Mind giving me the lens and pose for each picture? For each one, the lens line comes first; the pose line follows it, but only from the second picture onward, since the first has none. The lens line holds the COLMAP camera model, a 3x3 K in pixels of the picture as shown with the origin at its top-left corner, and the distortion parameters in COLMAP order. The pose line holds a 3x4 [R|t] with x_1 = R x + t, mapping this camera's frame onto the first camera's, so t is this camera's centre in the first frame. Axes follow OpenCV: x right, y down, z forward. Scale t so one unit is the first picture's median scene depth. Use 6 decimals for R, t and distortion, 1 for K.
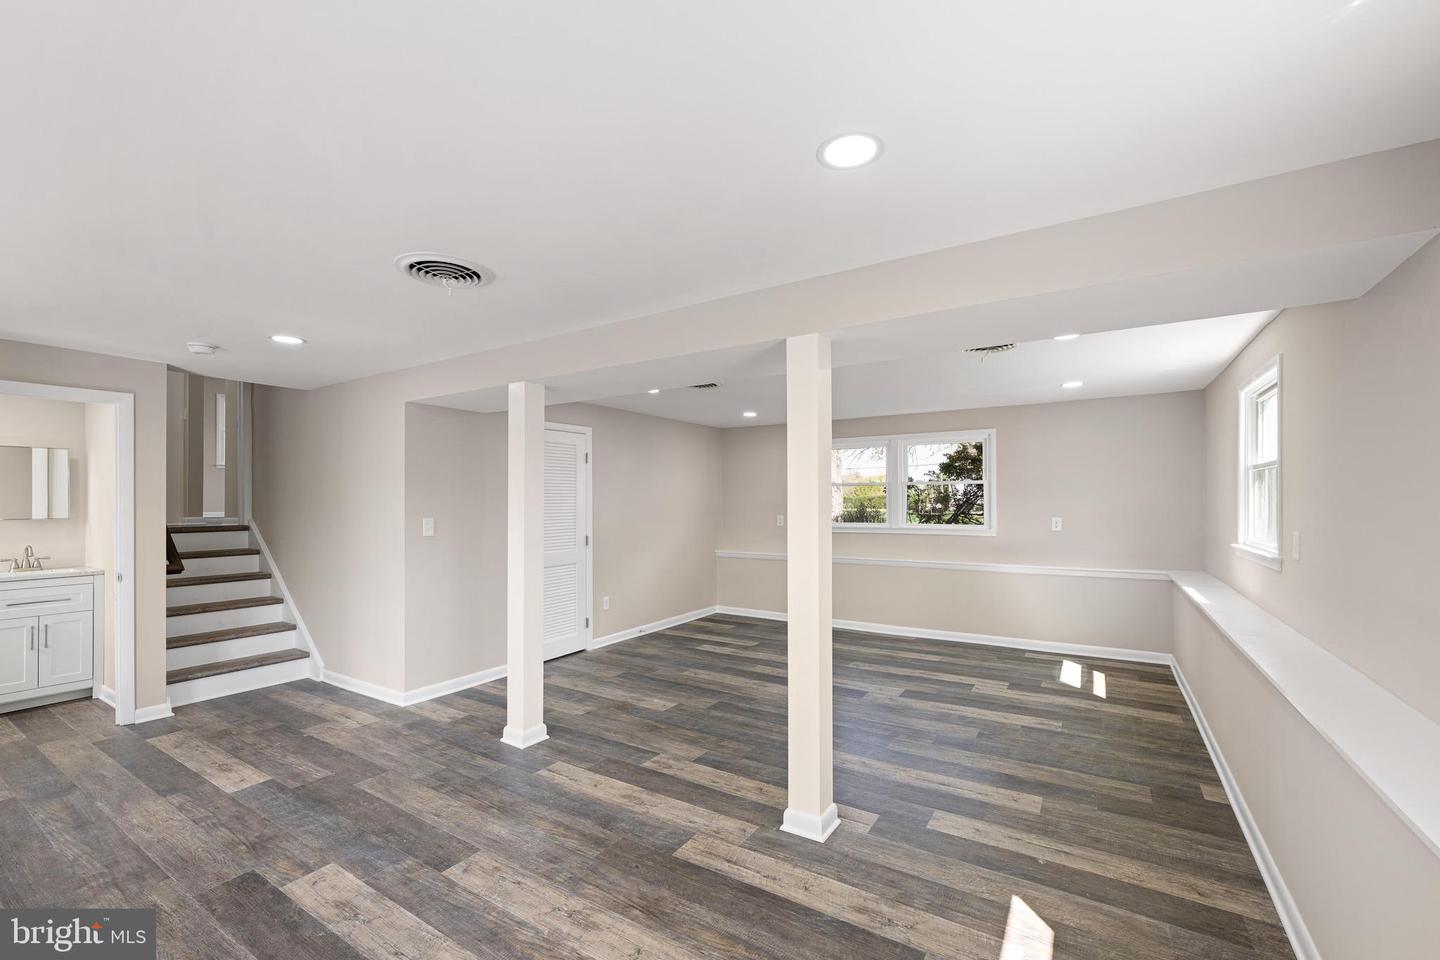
lens RADIAL K [[592.8, 0, 719.5], [0, 592.8, 488.2], [0, 0, 1]] dist [0.004516, -0.000040]
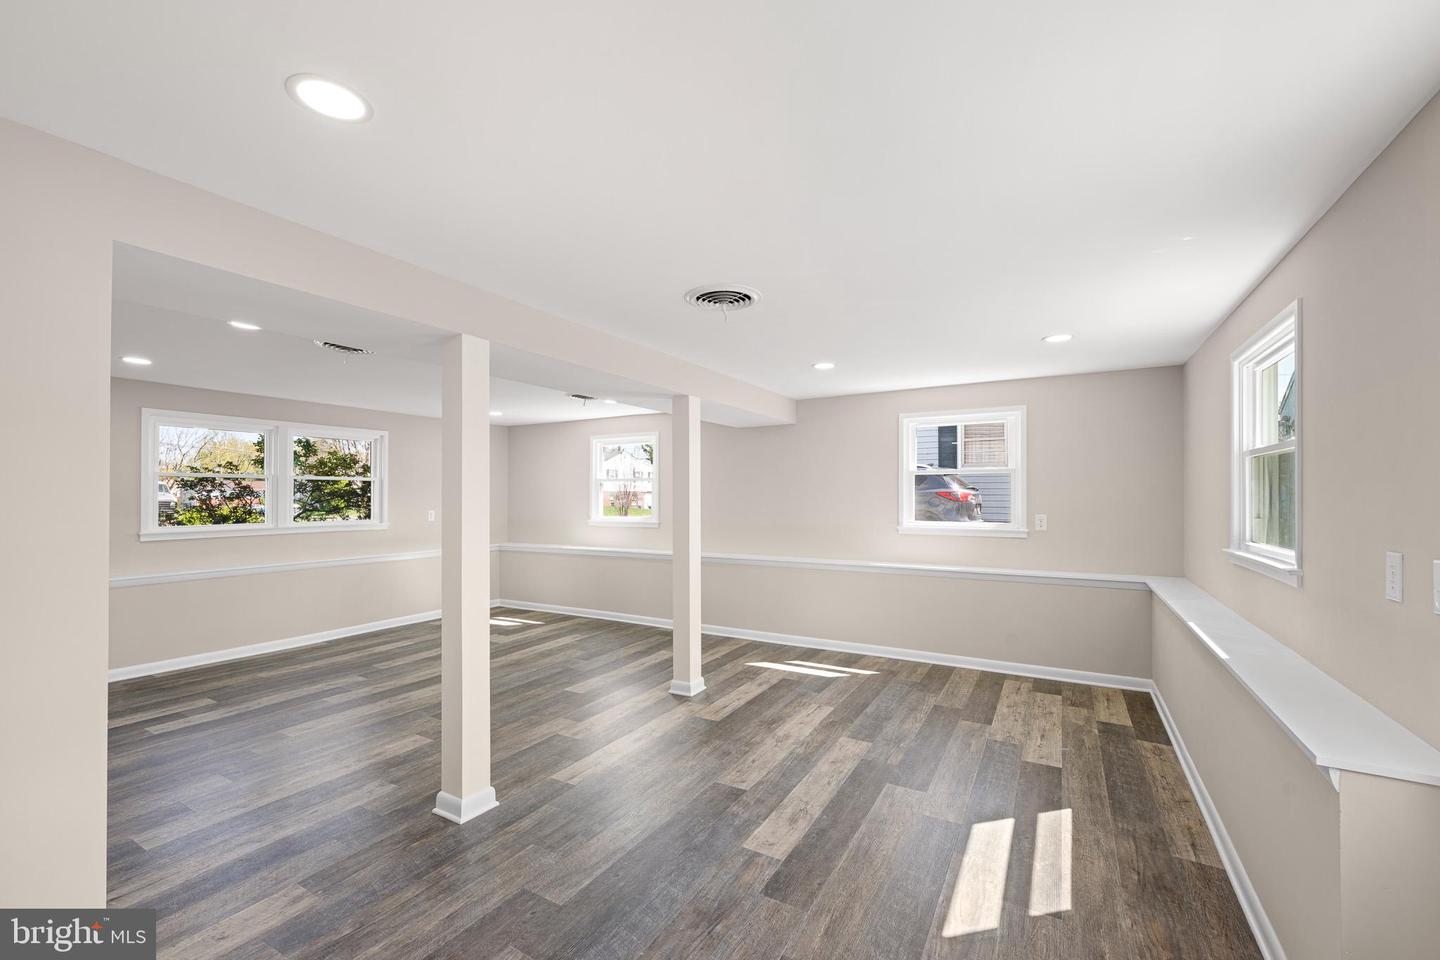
lens RADIAL K [[592.8, 0, 719.7], [0, 592.8, 493.2], [0, 0, 1]] dist [0.004516, -0.000040]
pose [[-0.046785, 0.014410, 0.998801, -1.598250], [-0.023890, 0.999594, -0.015540, 0.040600], [-0.998619, -0.024588, -0.046421, 1.051497]]
